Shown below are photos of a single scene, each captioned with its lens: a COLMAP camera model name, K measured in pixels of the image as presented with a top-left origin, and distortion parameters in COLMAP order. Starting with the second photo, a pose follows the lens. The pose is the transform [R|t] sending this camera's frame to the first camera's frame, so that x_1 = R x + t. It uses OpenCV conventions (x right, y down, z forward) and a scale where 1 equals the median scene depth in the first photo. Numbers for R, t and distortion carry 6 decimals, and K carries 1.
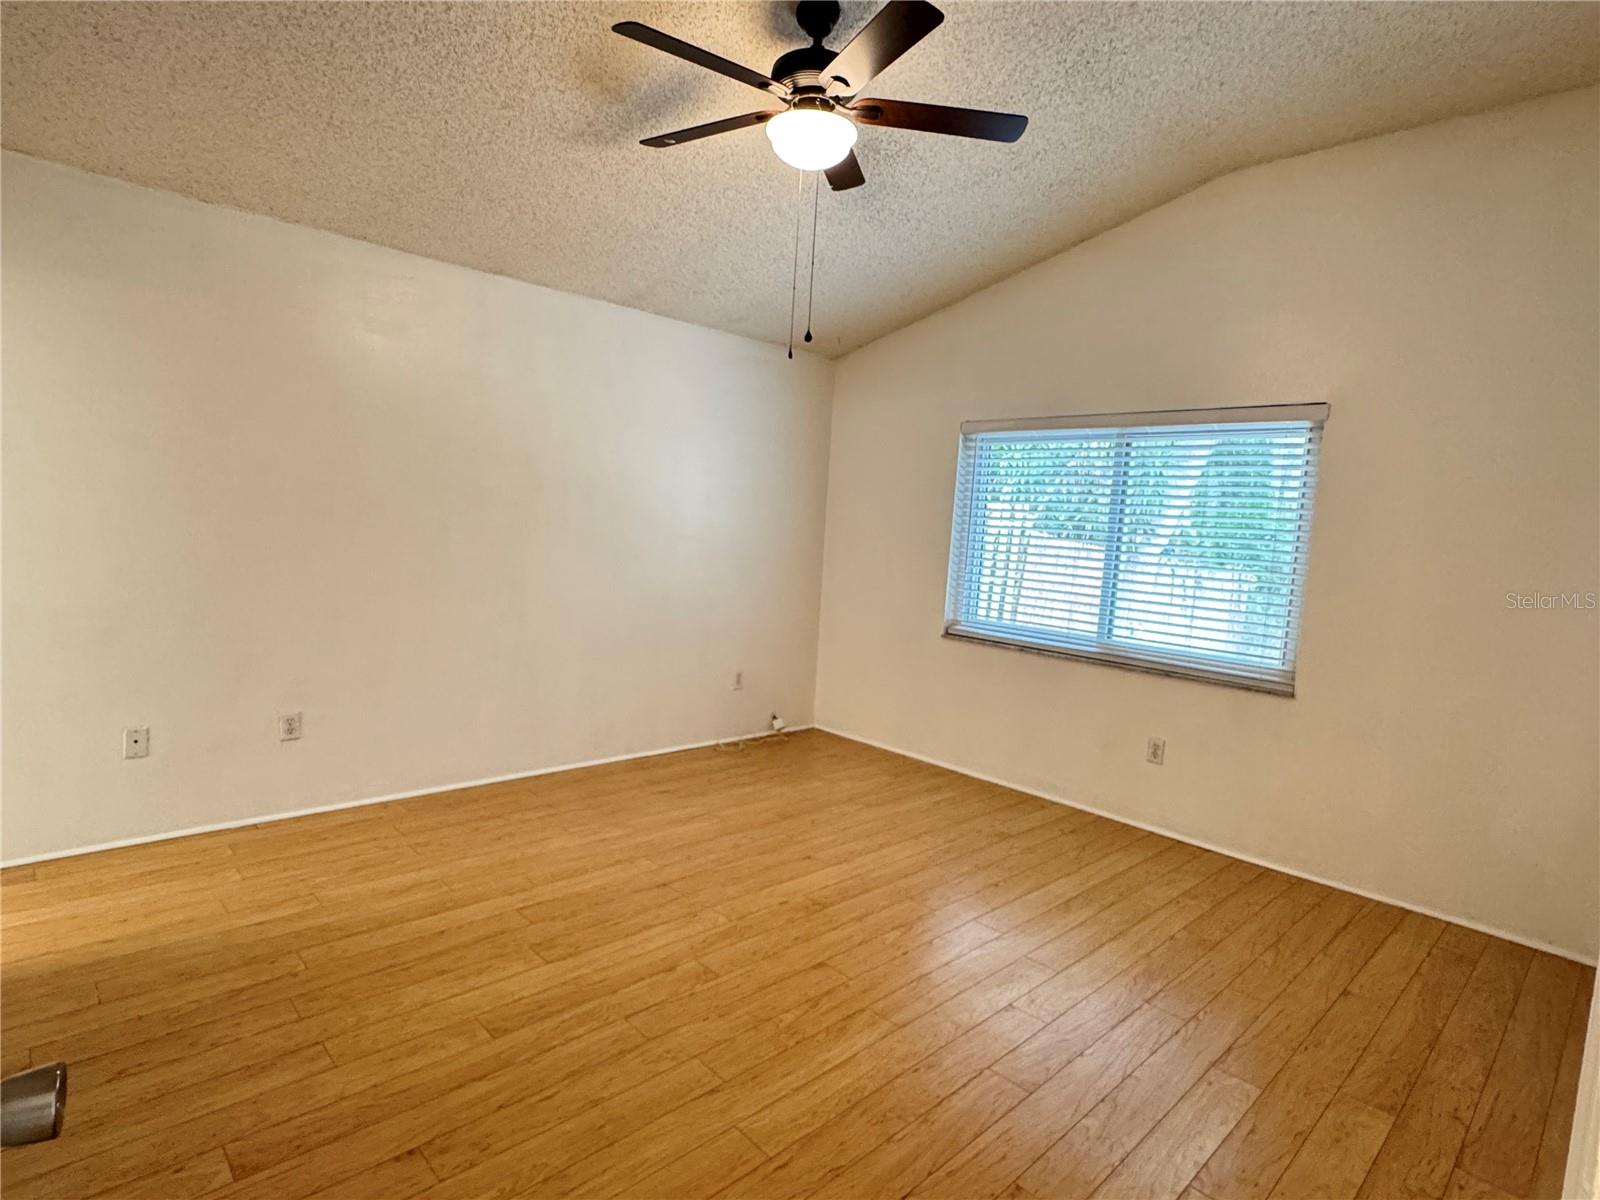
lens RADIAL K [[841.8, 0, 797.4], [0, 841.8, 604.5], [0, 0, 1]] dist [-0.004303, -0.000116]
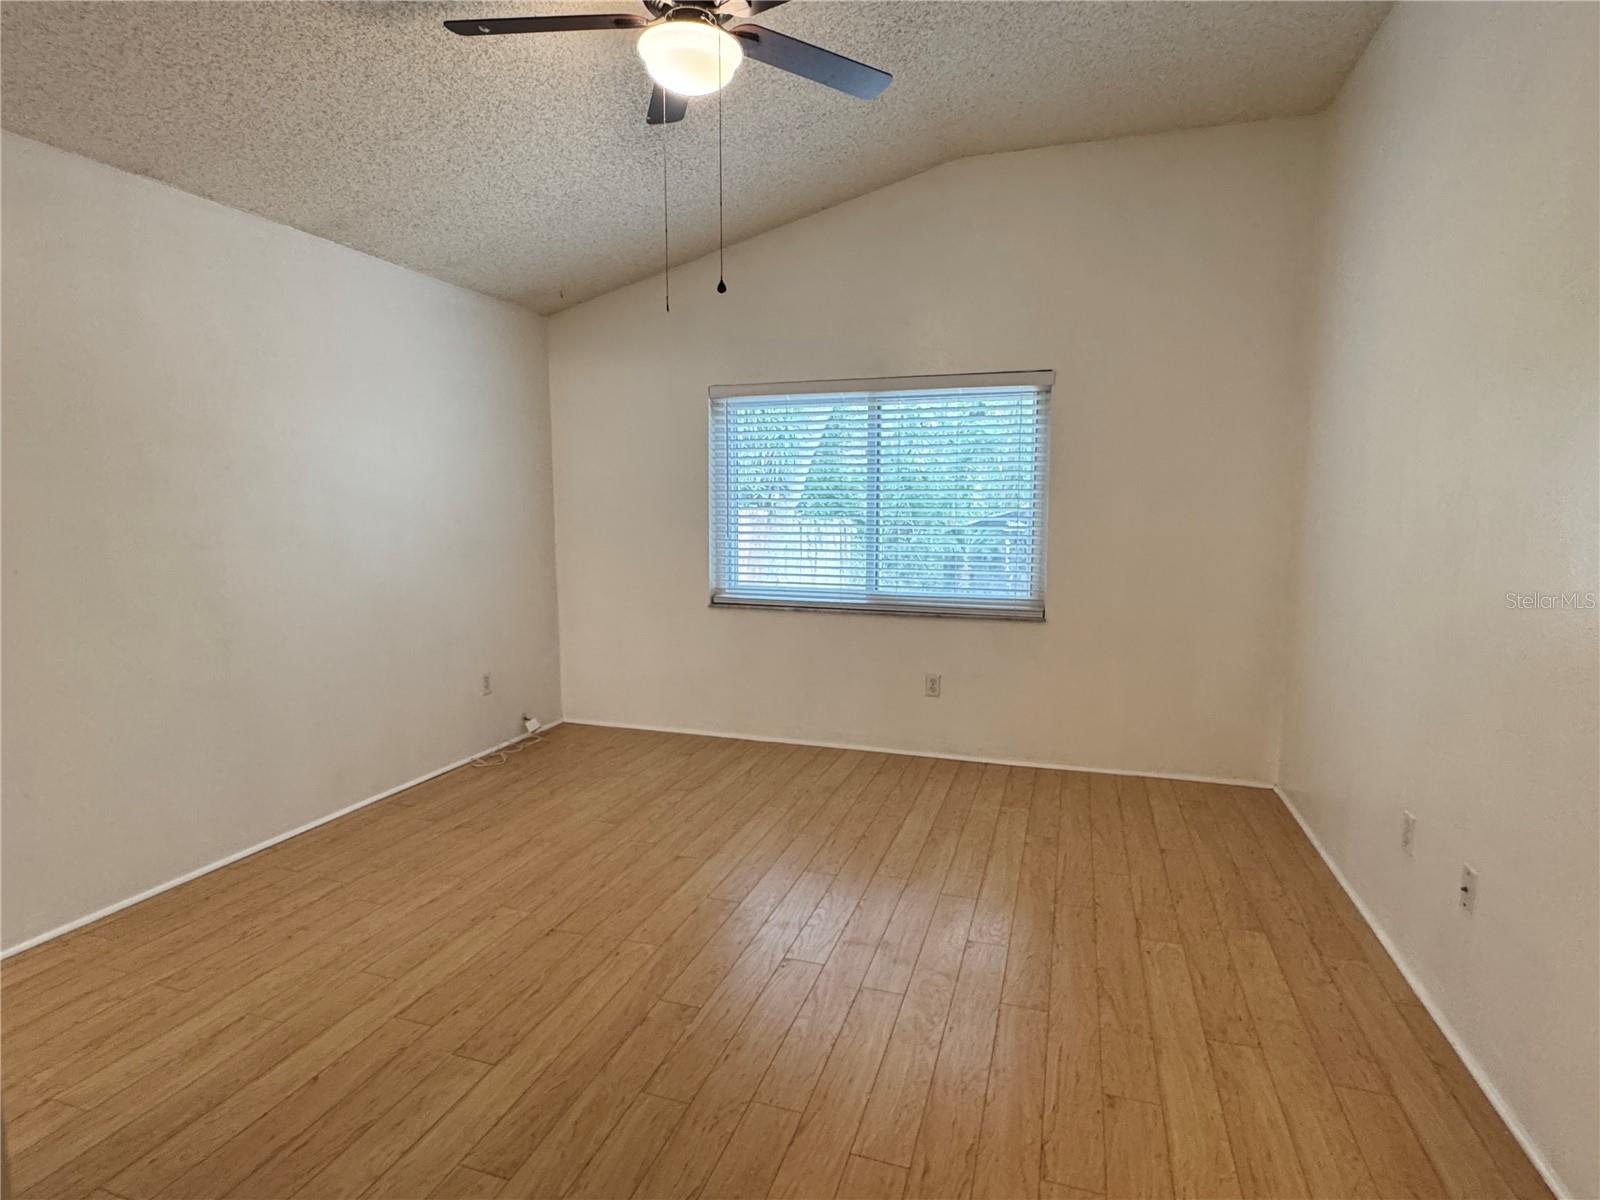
lens RADIAL K [[837.5, 0, 798.5], [0, 837.5, 605.0], [0, 0, 1]] dist [0.000219, -0.001603]
pose [[0.879896, -0.116709, 0.460610, -0.243367], [0.098385, 0.993108, 0.063689, -0.020770], [-0.464868, -0.010722, 0.885315, 0.112187]]
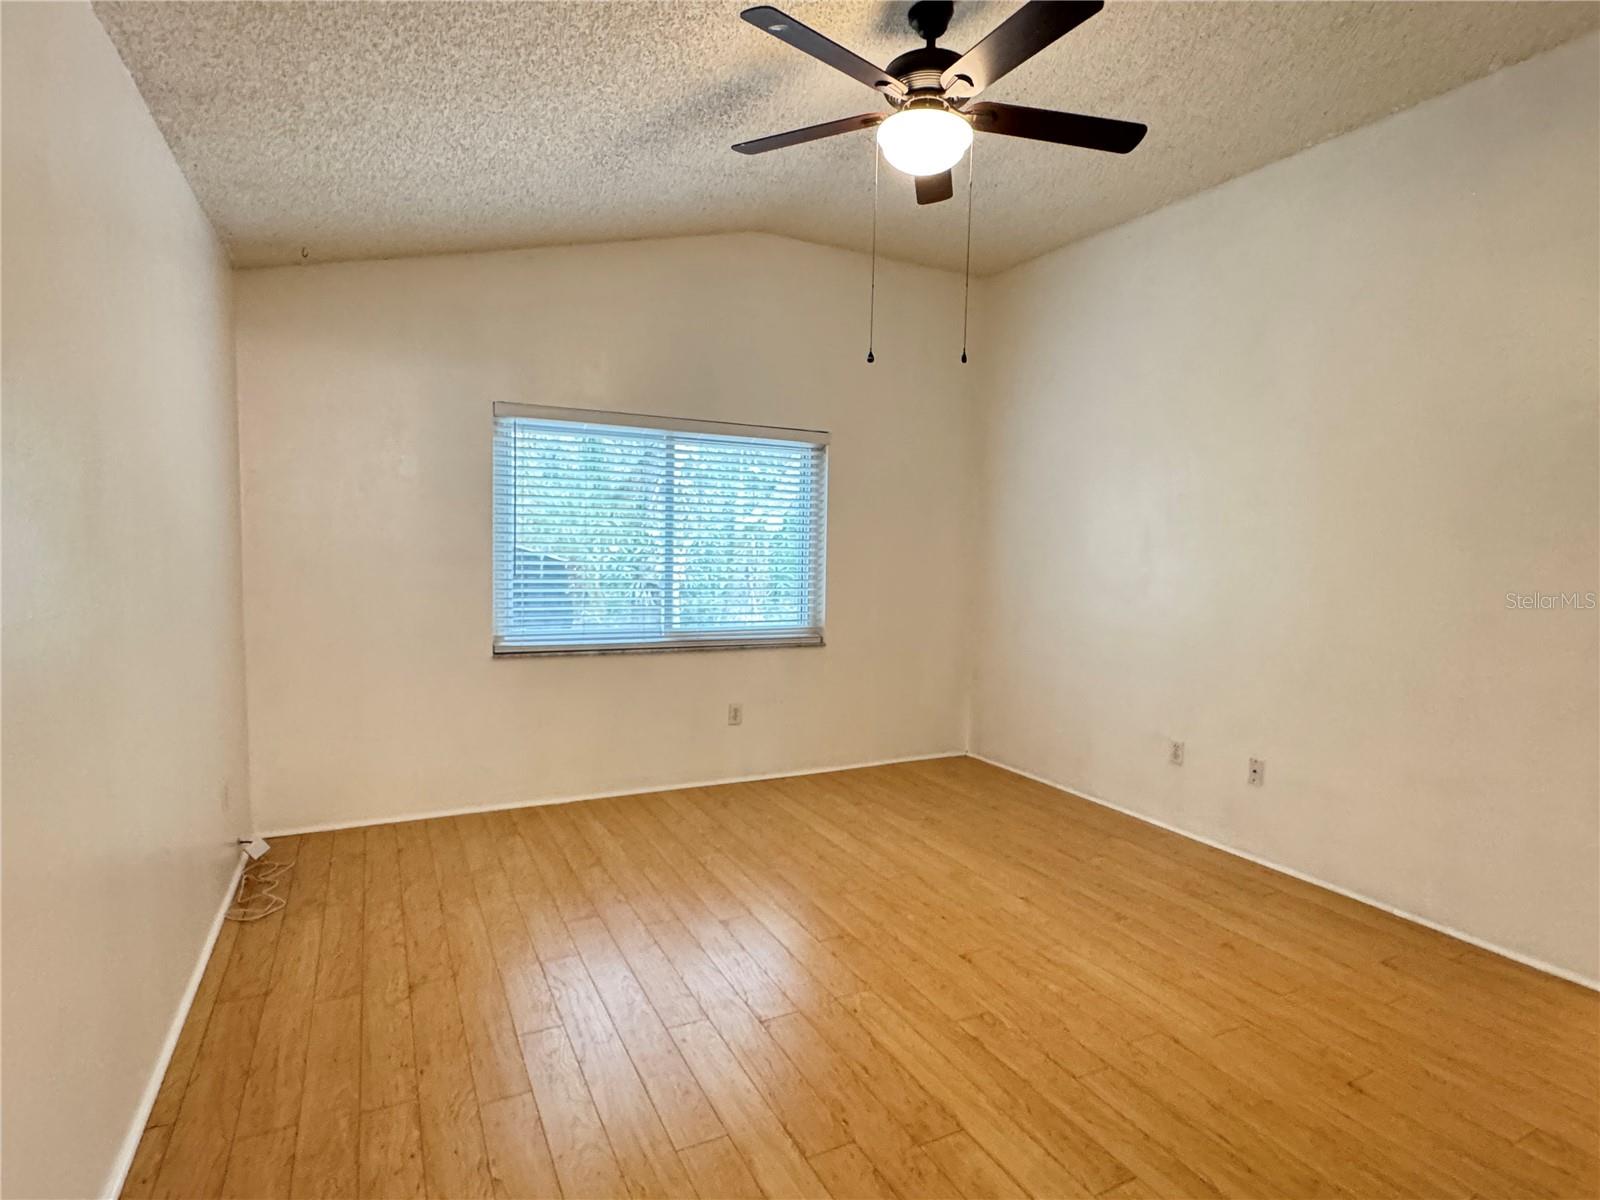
lens RADIAL K [[836.9, 0, 796.3], [0, 836.9, 607.0], [0, 0, 1]] dist [-0.001145, -0.000617]
pose [[0.286011, -0.127846, 0.949659, -0.684525], [0.086848, 0.990439, 0.107180, -0.098420], [-0.954283, 0.051821, 0.294380, 0.607924]]
